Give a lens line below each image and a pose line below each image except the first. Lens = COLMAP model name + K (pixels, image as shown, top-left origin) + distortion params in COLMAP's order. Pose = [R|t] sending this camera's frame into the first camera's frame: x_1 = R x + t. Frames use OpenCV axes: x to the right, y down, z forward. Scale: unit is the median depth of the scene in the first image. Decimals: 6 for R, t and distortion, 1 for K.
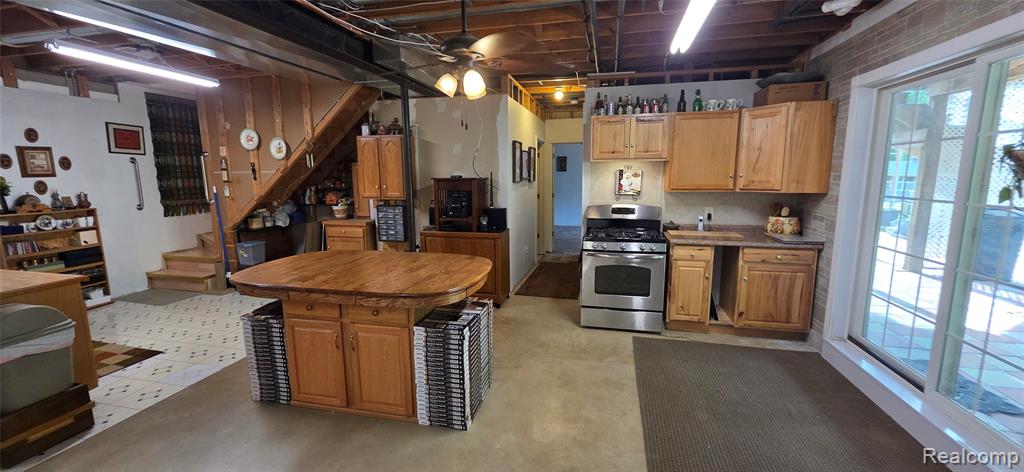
lens RADIAL K [[408.8, 0, 513.0], [0, 408.8, 236.3], [0, 0, 1]] dist [0.001855, -0.000207]
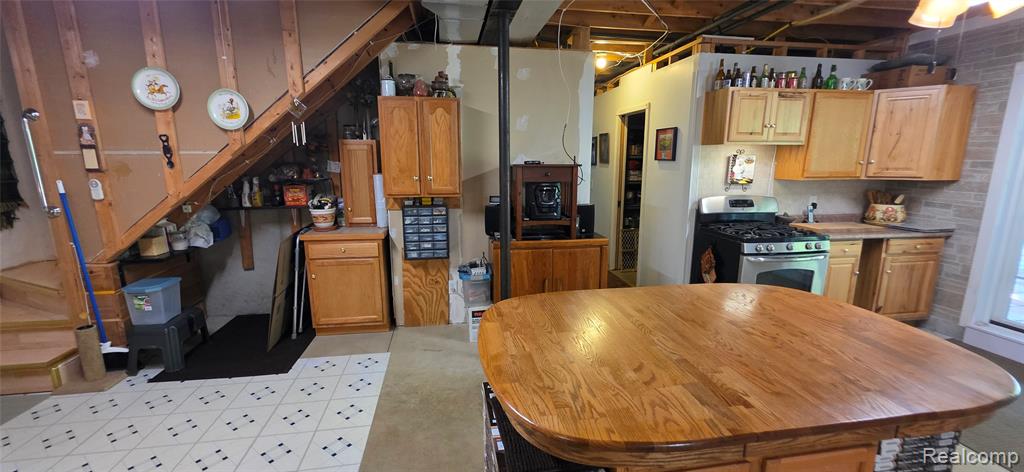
lens RADIAL K [[408.8, 0, 511.4], [0, 408.8, 237.7], [0, 0, 1]] dist [0.001855, -0.000207]
pose [[0.922488, -0.067189, 0.380134, -0.454394], [0.052951, 0.997452, 0.047801, -0.050855], [-0.382377, -0.023967, 0.923696, 0.353652]]
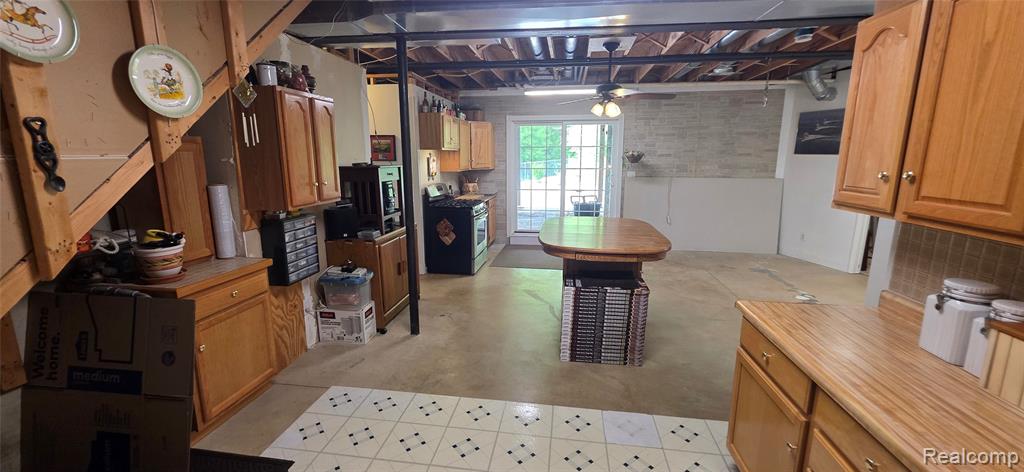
lens RADIAL K [[408.8, 0, 509.8], [0, 408.8, 236.9], [0, 0, 1]] dist [0.001855, -0.000207]
pose [[-0.091469, -0.188098, 0.977882, -0.950607], [0.154462, 0.967433, 0.200536, -0.124792], [-0.983756, 0.169388, -0.059436, 0.797226]]
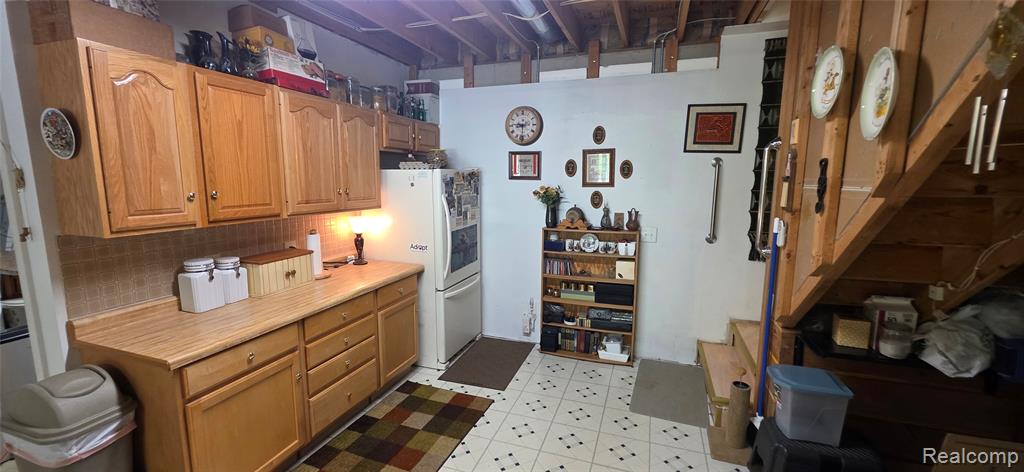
lens RADIAL K [[408.8, 0, 504.6], [0, 408.8, 236.6], [0, 0, 1]] dist [0.001855, -0.000207]
pose [[-0.118868, 0.148251, -0.981780, -0.301310], [-0.159656, 0.973070, 0.166266, -0.140974], [0.979990, 0.176511, -0.091998, 0.837440]]
